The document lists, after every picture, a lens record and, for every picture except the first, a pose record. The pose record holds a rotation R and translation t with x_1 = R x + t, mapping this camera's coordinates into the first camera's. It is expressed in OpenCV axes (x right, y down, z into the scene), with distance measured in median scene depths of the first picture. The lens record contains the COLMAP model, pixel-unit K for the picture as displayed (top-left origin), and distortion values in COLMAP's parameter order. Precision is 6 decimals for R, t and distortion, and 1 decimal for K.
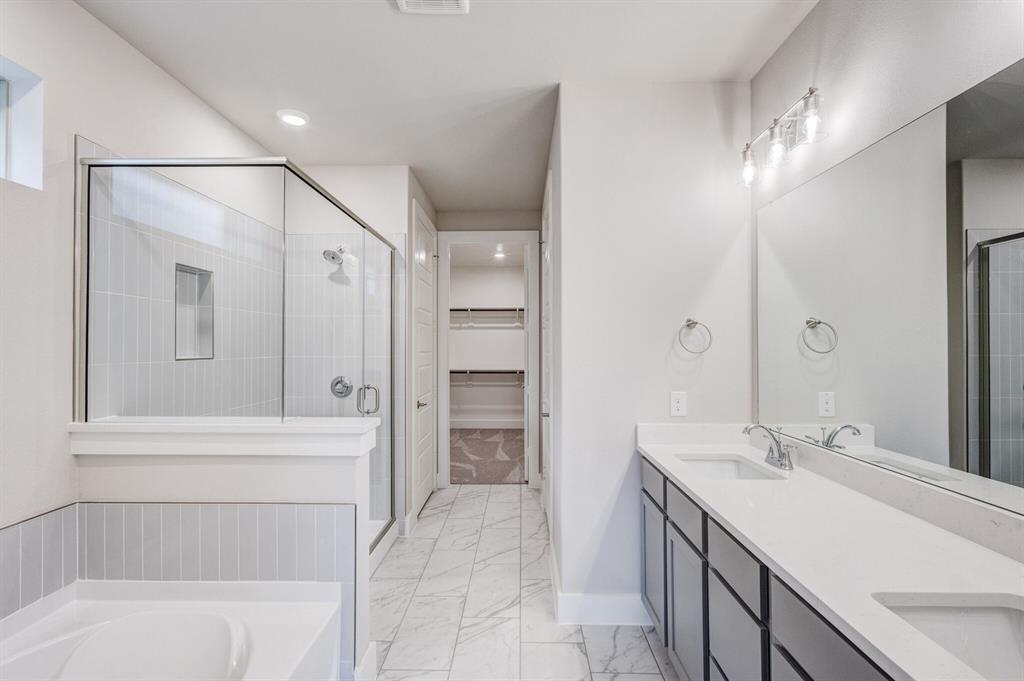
lens RADIAL K [[477.0, 0, 510.2], [0, 477.0, 341.3], [0, 0, 1]] dist [0.006114, -0.000797]
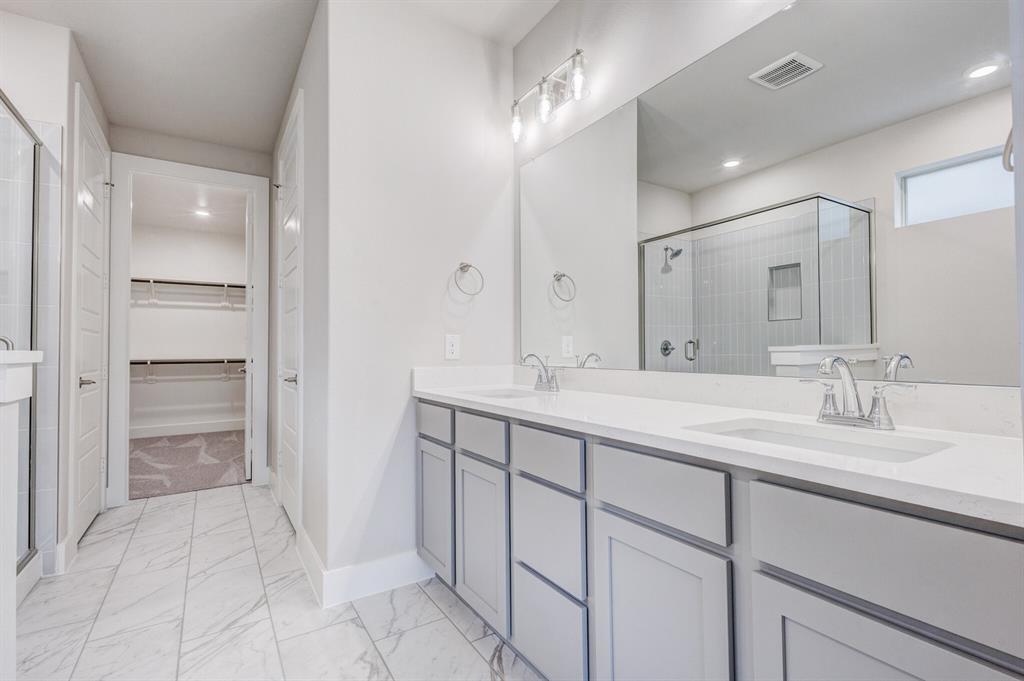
lens RADIAL K [[477.0, 0, 516.5], [0, 477.0, 343.1], [0, 0, 1]] dist [0.006114, -0.000797]
pose [[0.826851, 0.006765, 0.562380, -0.091331], [0.002689, 0.999869, -0.015981, 0.132347], [-0.562414, 0.014726, 0.826725, 0.099571]]
